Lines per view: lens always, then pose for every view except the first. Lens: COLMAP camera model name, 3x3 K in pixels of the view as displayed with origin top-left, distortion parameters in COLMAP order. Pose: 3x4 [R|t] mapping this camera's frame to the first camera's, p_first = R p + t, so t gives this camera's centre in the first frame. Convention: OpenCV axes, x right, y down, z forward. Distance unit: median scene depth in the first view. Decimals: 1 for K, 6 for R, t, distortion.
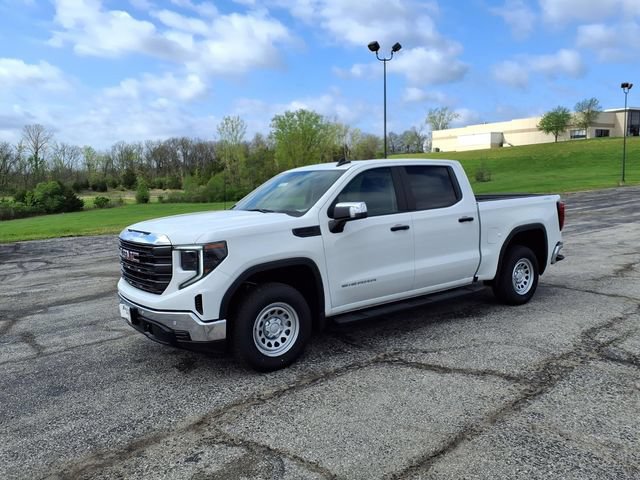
lens RADIAL K [[514.3, 0, 323.9], [0, 514.3, 242.4], [0, 0, 1]] dist [0.068599, -0.120331]
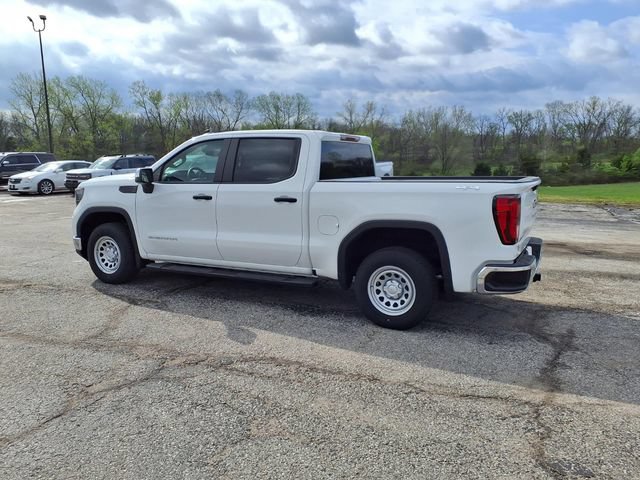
lens RADIAL K [[505.7, 0, 321.4], [0, 505.7, 274.7], [0, 0, 1]] dist [0.016097, -0.003242]
pose [[0.449055, 0.231311, -0.863044, 1.045549], [-0.115401, 0.972834, 0.200692, -0.097488], [0.886020, 0.009474, 0.463550, 0.644748]]
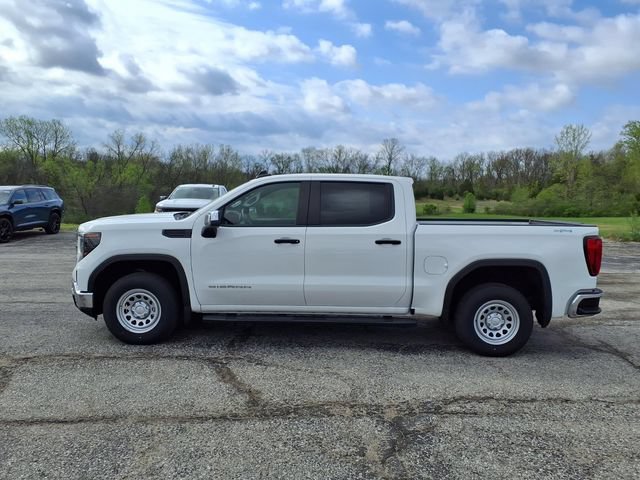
lens RADIAL K [[511.6, 0, 320.4], [0, 511.6, 248.4], [0, 0, 1]] dist [0.074325, -0.123054]
pose [[0.794486, 0.110272, -0.597187, 0.699350], [-0.115370, 0.992874, 0.029851, -0.045070], [0.596223, 0.045181, 0.801546, 0.207787]]
